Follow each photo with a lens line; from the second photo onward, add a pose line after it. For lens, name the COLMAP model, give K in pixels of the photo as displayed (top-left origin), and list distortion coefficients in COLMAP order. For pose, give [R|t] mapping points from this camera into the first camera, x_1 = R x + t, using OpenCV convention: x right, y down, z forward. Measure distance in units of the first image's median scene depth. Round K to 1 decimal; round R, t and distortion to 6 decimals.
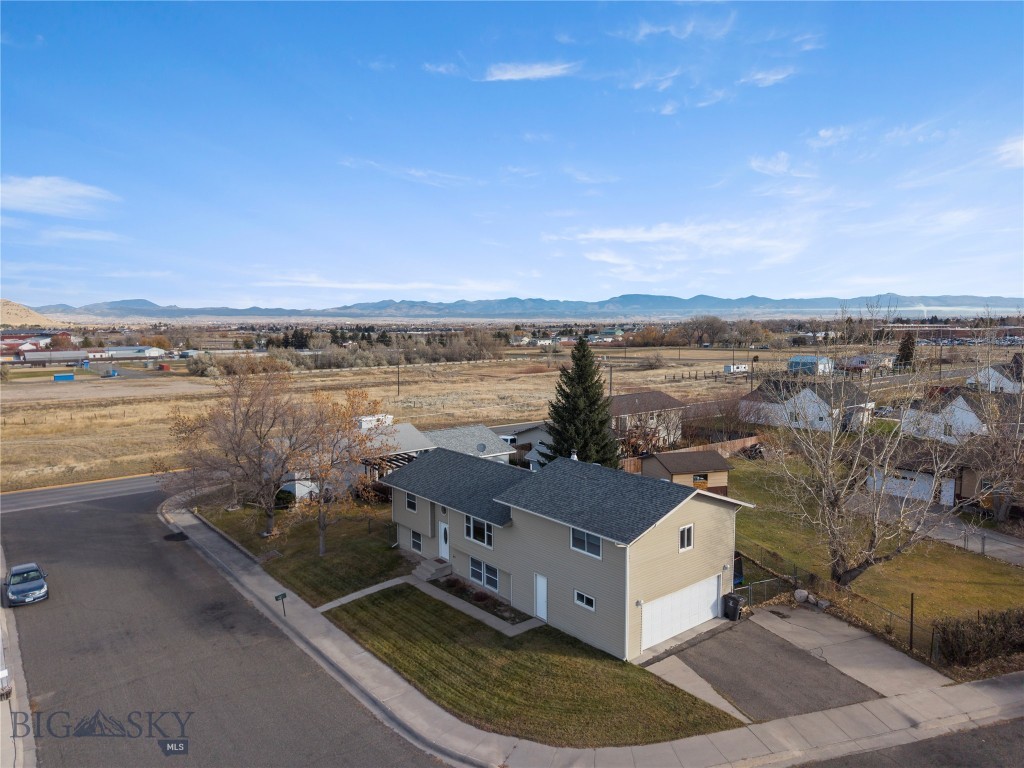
lens RADIAL K [[682.4, 0, 512.0], [0, 682.4, 384.0], [0, 0, 1]] dist [0.041119, -0.048432]
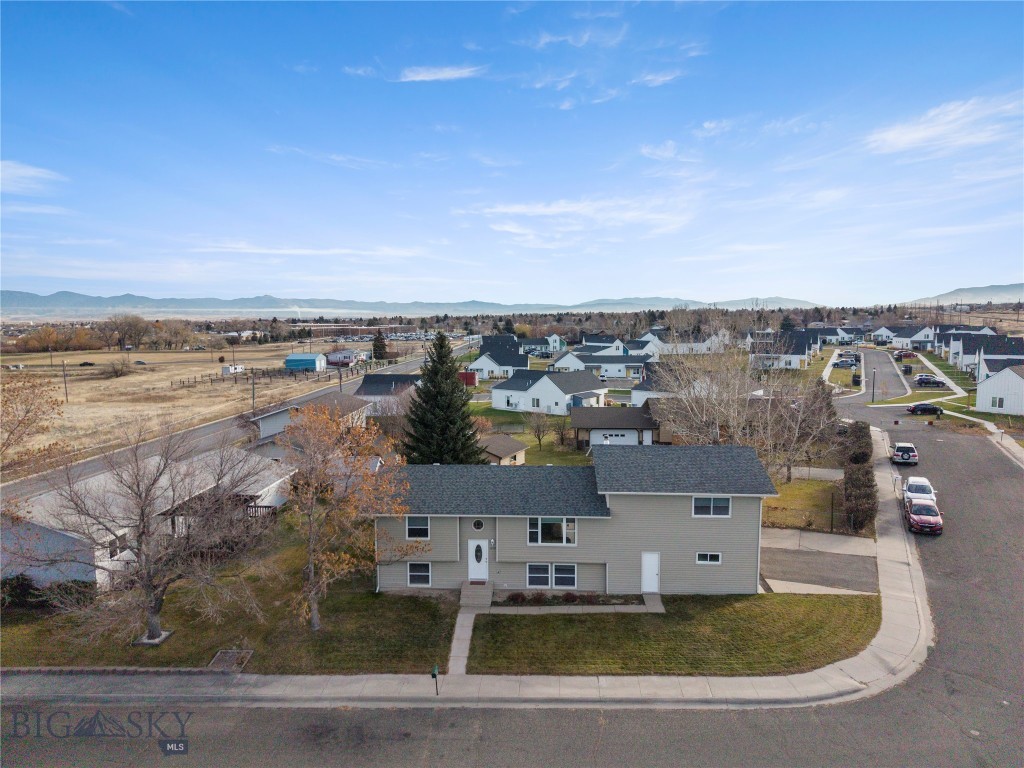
lens RADIAL K [[682.4, 0, 512.0], [0, 682.4, 384.0], [0, 0, 1]] dist [0.041119, -0.048432]
pose [[0.667720, -0.071812, 0.740941, -0.800814], [0.071980, 0.996901, 0.031752, -0.028937], [-0.740924, 0.032131, 0.670819, 0.396595]]
